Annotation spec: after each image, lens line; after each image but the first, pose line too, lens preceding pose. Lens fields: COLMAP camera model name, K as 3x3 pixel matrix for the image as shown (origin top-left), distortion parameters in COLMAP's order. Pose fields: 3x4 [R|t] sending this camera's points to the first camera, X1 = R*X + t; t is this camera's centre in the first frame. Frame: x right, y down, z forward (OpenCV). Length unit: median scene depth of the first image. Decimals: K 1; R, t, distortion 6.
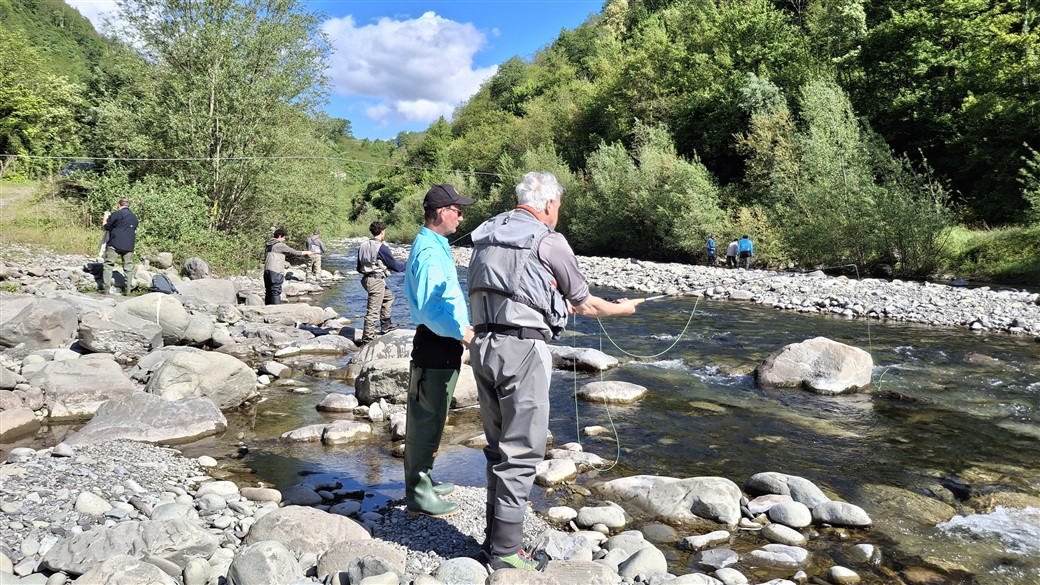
lens RADIAL K [[767.8, 0, 522.5], [0, 767.8, 261.3], [0, 0, 1]] dist [0.077433, -0.127646]
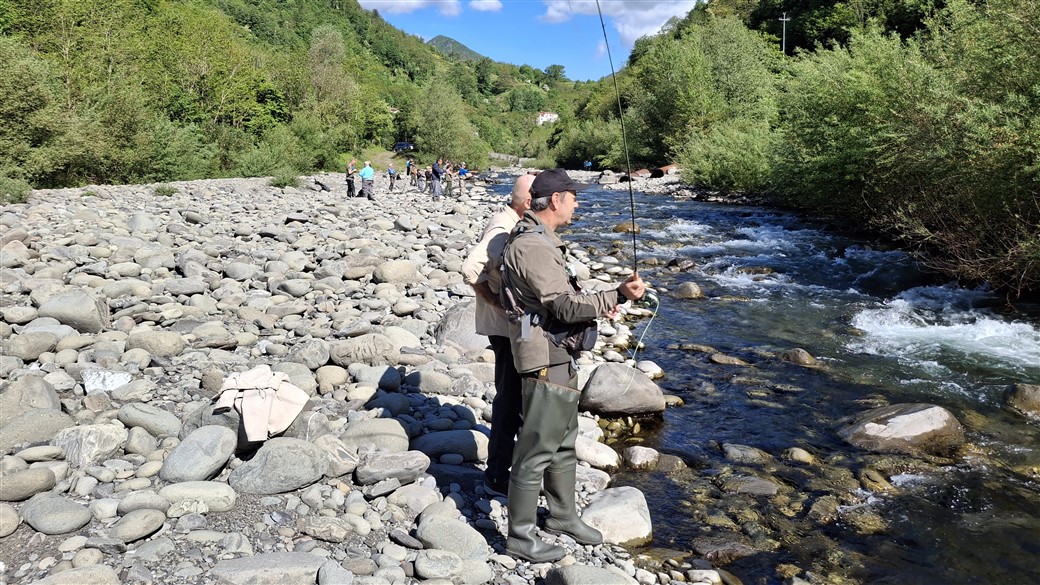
lens RADIAL K [[767.8, 0, 530.4], [0, 767.8, 261.2], [0, 0, 1]] dist [0.077433, -0.127646]
pose [[0.959014, 0.003253, -0.283339, 0.661192], [0.021945, 0.996078, 0.085714, 0.072253], [0.282506, -0.088418, 0.955182, -1.530710]]
